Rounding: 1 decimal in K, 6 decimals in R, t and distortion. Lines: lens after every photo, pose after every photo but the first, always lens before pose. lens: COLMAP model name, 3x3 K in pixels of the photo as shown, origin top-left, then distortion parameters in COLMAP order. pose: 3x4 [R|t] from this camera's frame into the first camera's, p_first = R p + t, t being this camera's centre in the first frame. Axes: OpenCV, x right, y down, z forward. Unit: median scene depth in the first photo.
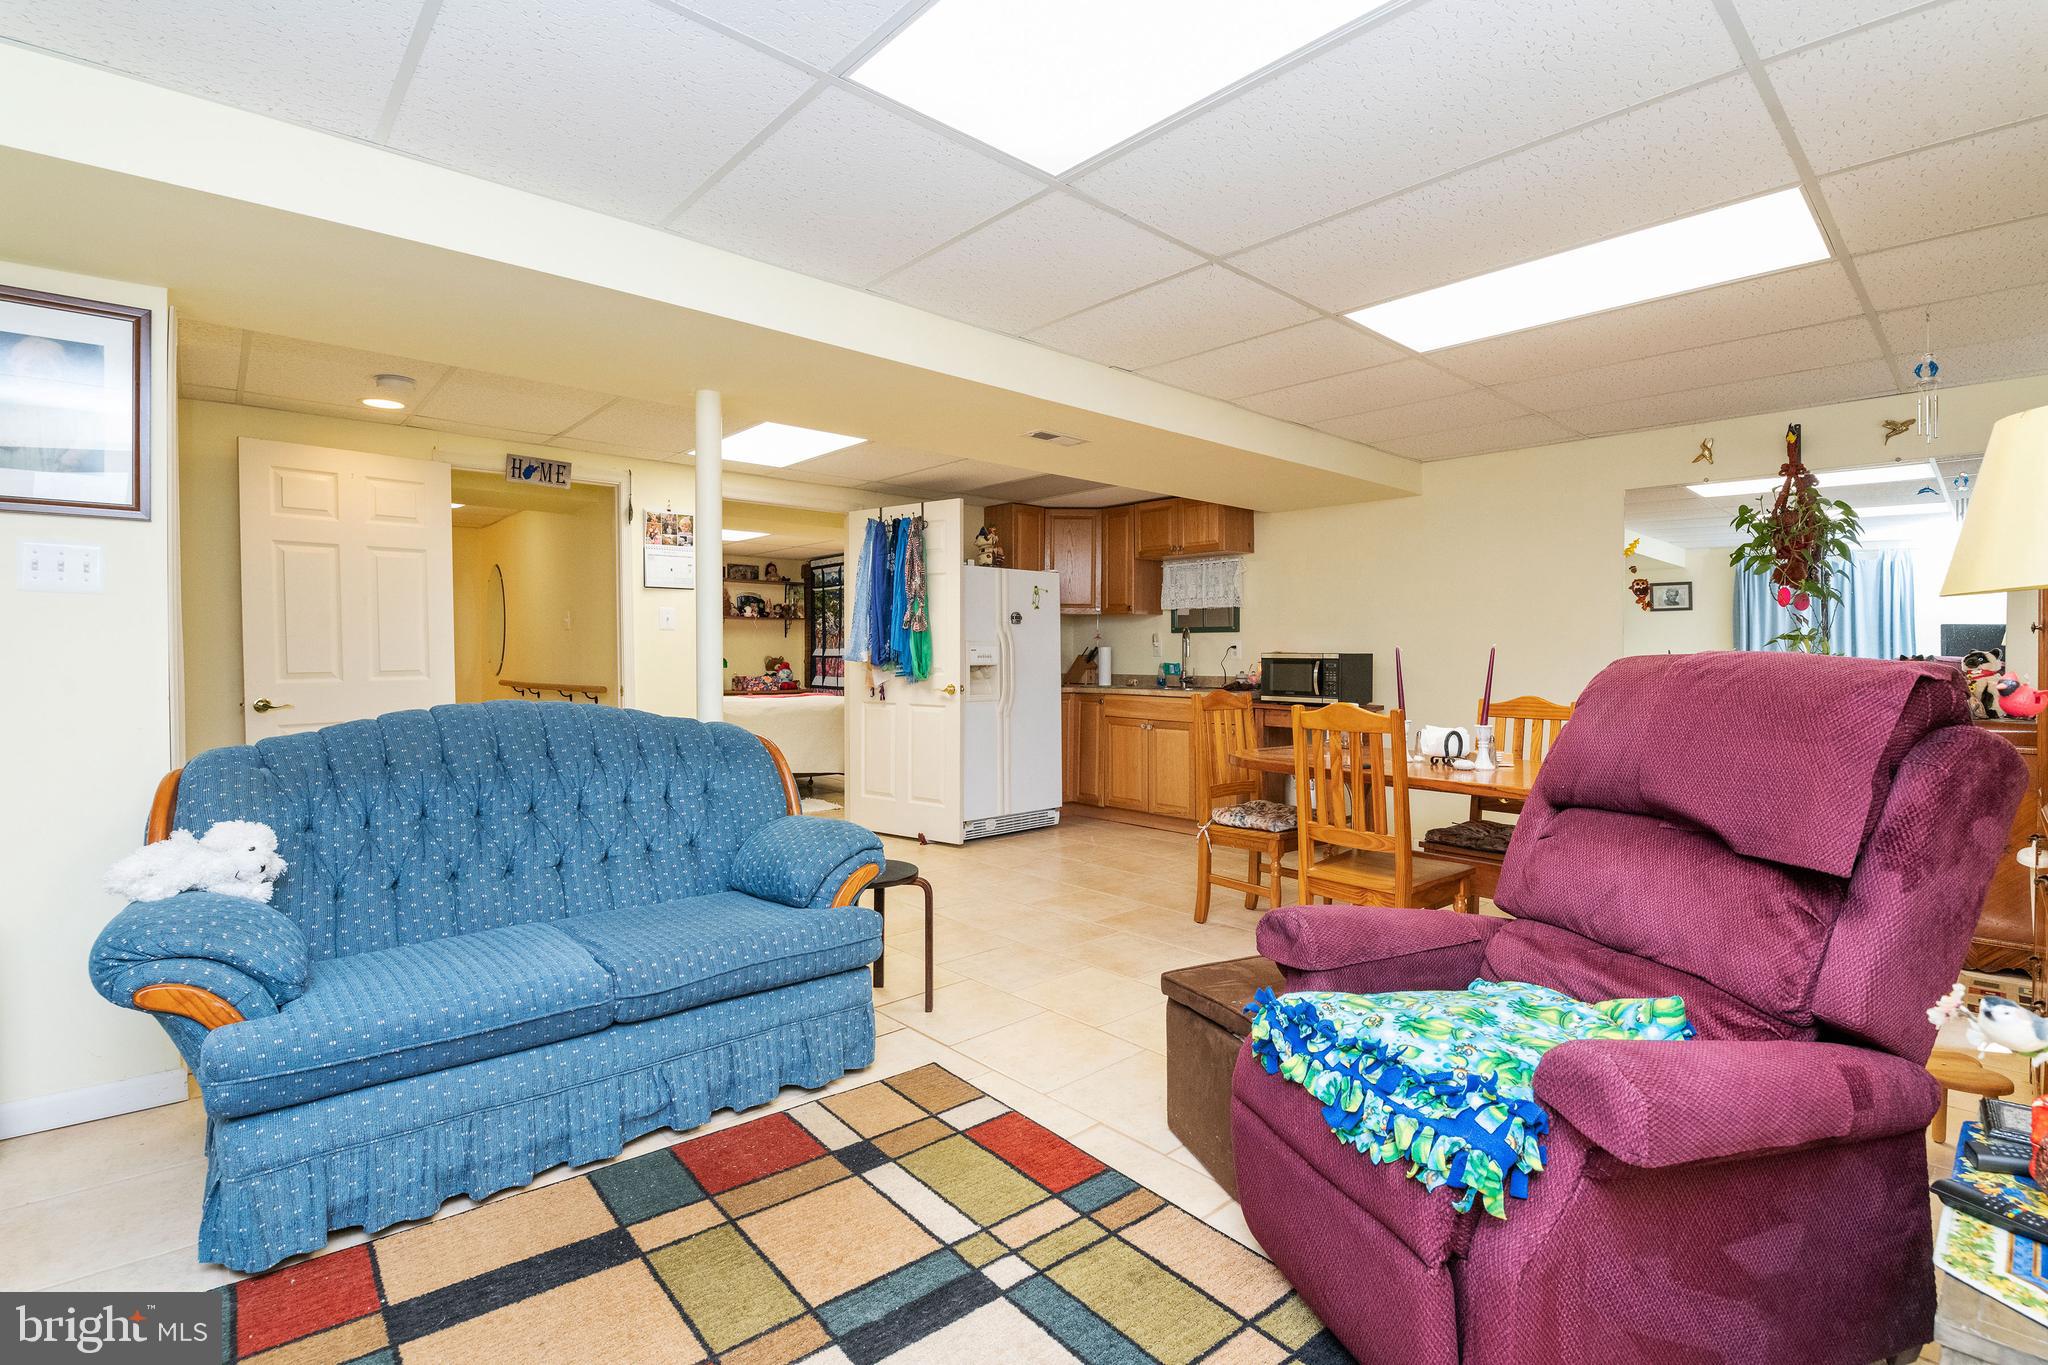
lens RADIAL K [[907.0, 0, 1026.2], [0, 907.0, 674.1], [0, 0, 1]] dist [-0.013156, -0.001843]
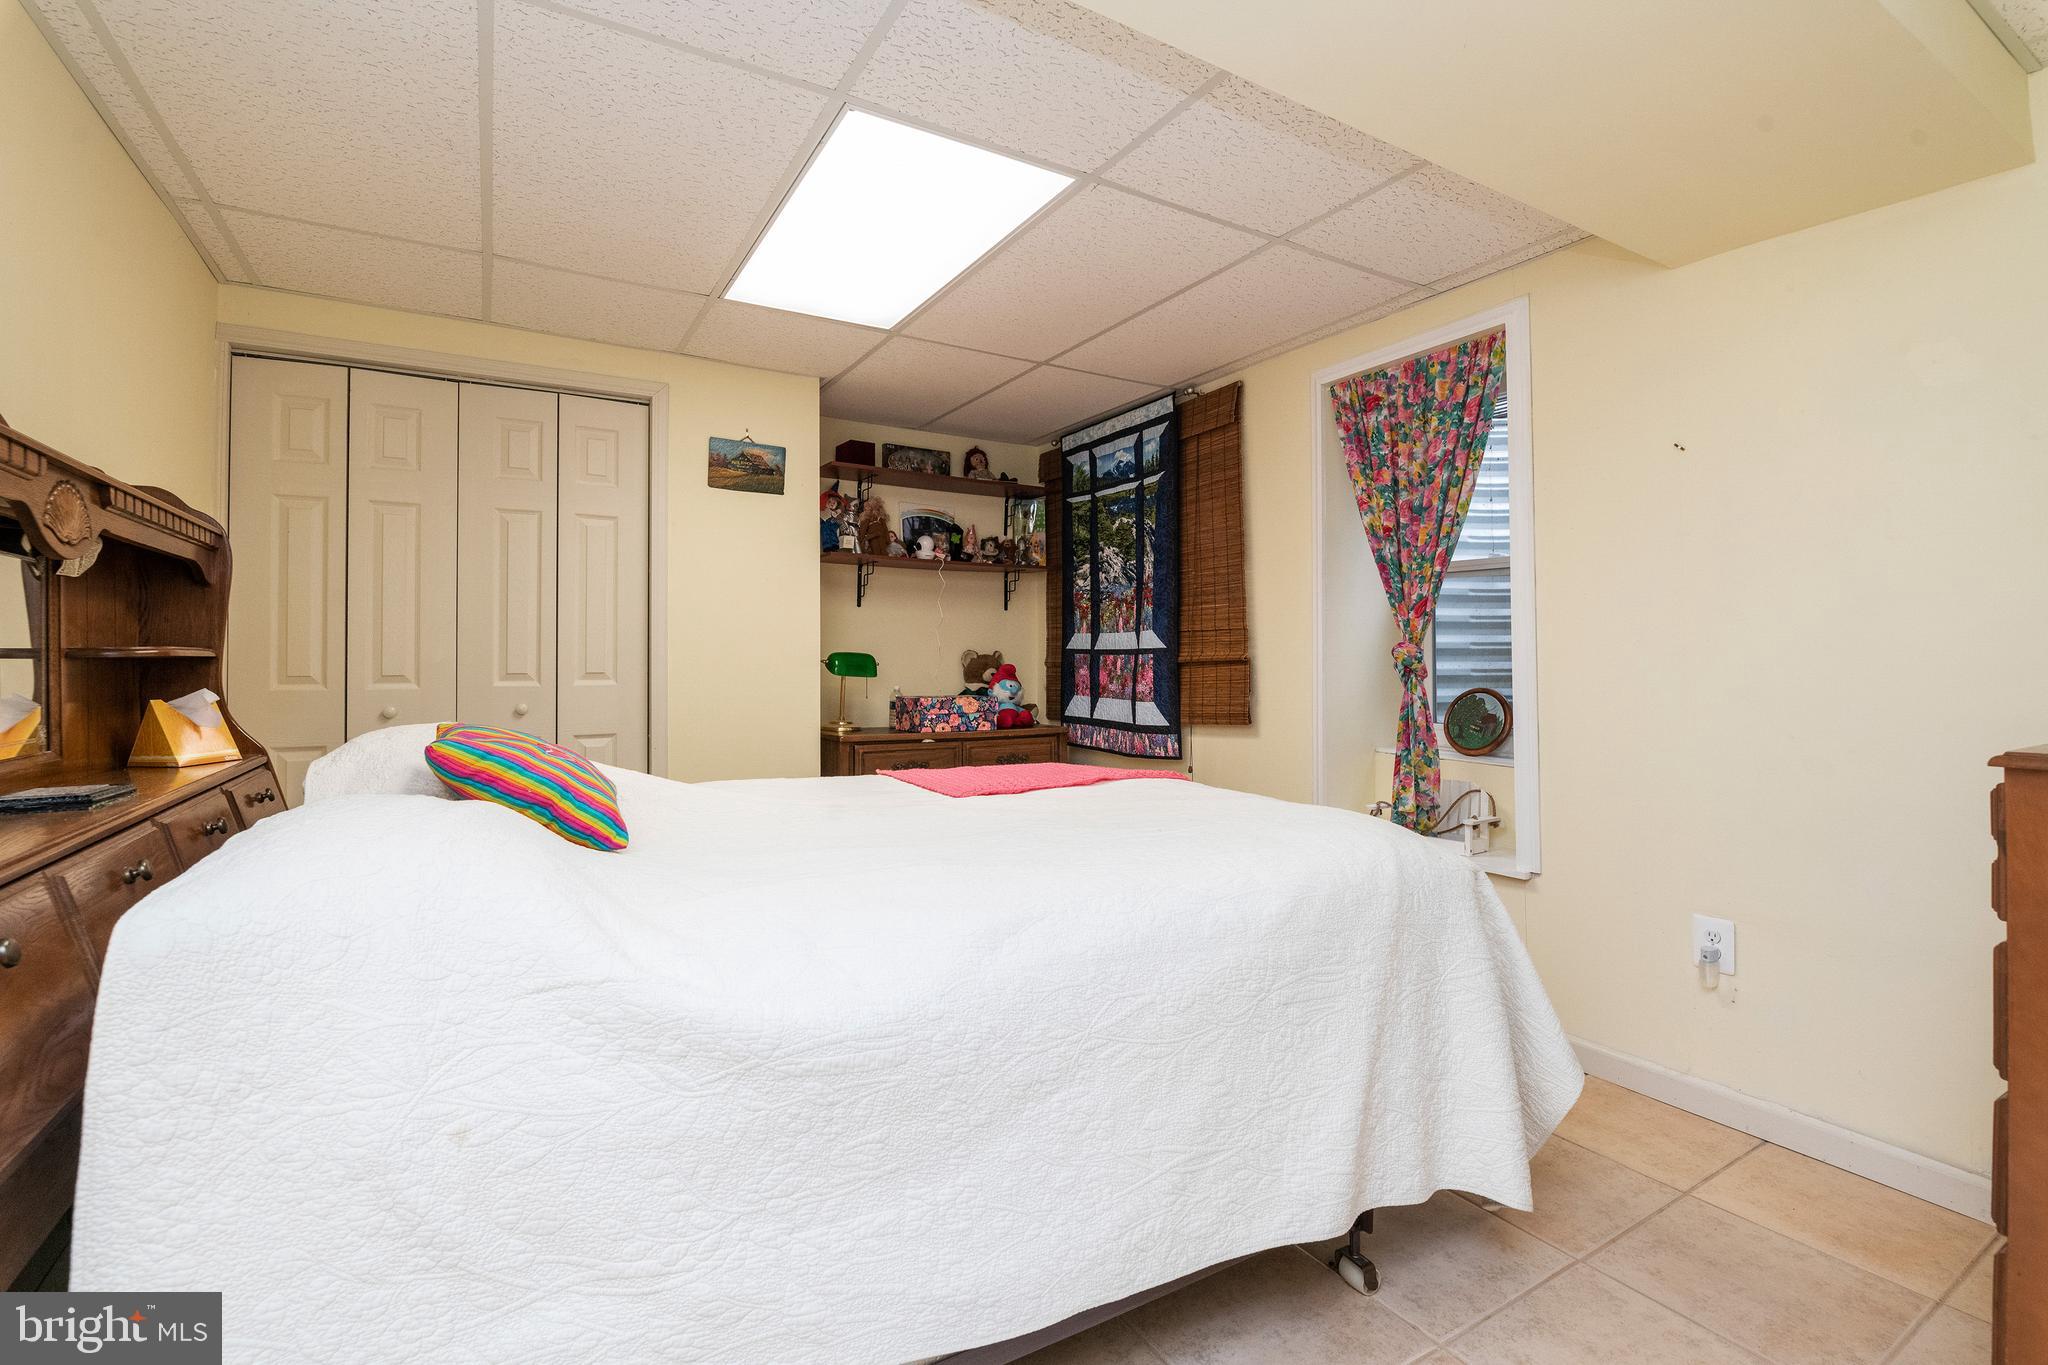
lens RADIAL K [[907.0, 0, 1026.2], [0, 907.0, 668.9], [0, 0, 1]] dist [-0.013156, -0.001843]
pose [[0.979188, 0.003295, -0.202928, -0.166628], [-0.005118, 0.999951, -0.008463, -0.007024], [0.202891, 0.009325, 0.979157, 0.568057]]
